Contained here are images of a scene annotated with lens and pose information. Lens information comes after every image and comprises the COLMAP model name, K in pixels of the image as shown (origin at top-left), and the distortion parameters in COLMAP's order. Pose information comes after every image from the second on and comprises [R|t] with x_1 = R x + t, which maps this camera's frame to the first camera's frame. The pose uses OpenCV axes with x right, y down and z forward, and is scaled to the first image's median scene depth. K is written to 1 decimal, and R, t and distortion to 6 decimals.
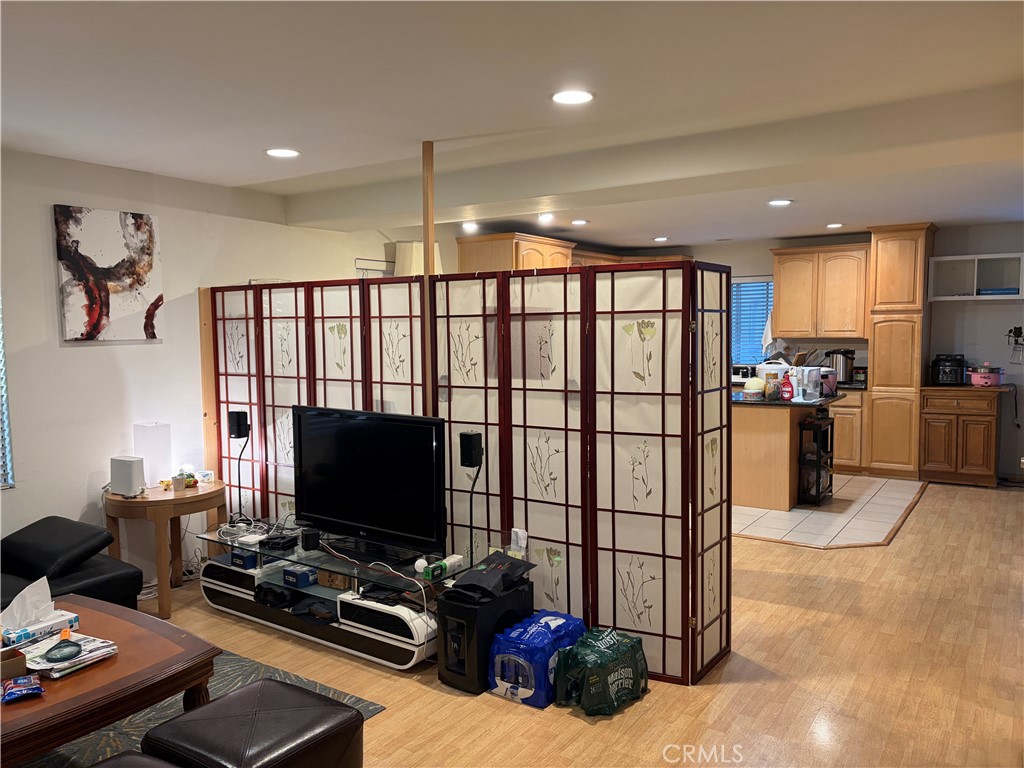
lens RADIAL K [[753.6, 0, 512.0], [0, 753.6, 384.0], [0, 0, 1]] dist [0.059549, 0.001641]
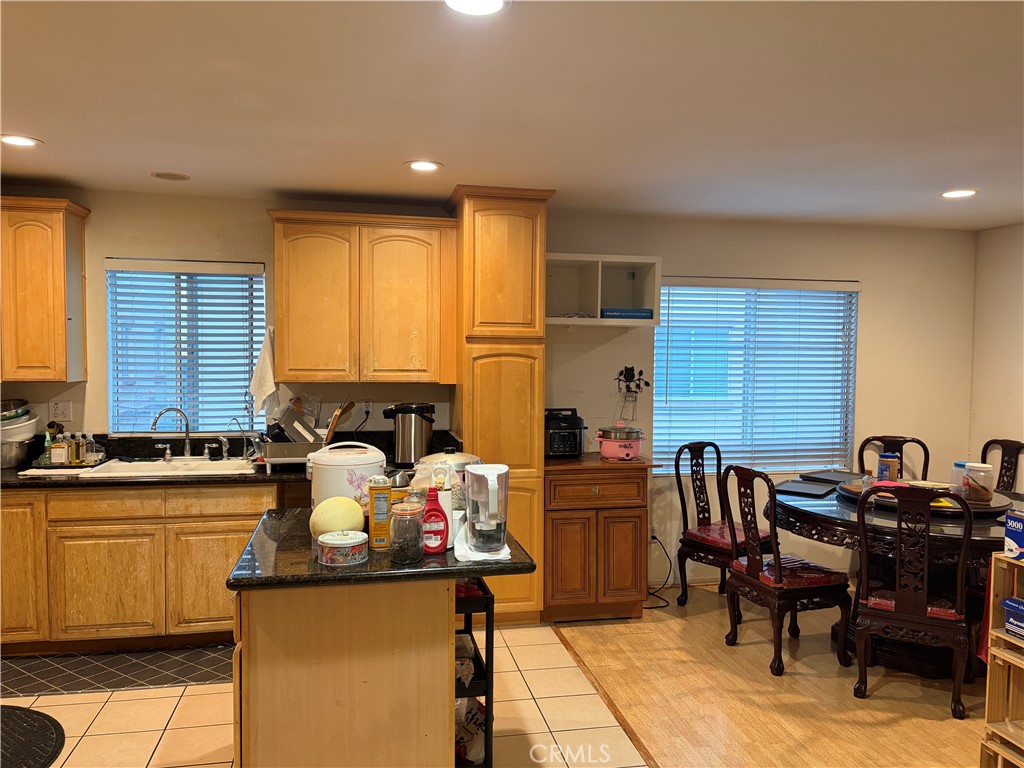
lens RADIAL K [[753.6, 0, 512.0], [0, 753.6, 384.0], [0, 0, 1]] dist [0.059549, 0.001641]
pose [[0.689821, -0.016914, 0.723783, 0.092416], [0.039425, 0.999121, -0.014227, -0.052701], [-0.722906, 0.038349, 0.689881, 0.607619]]
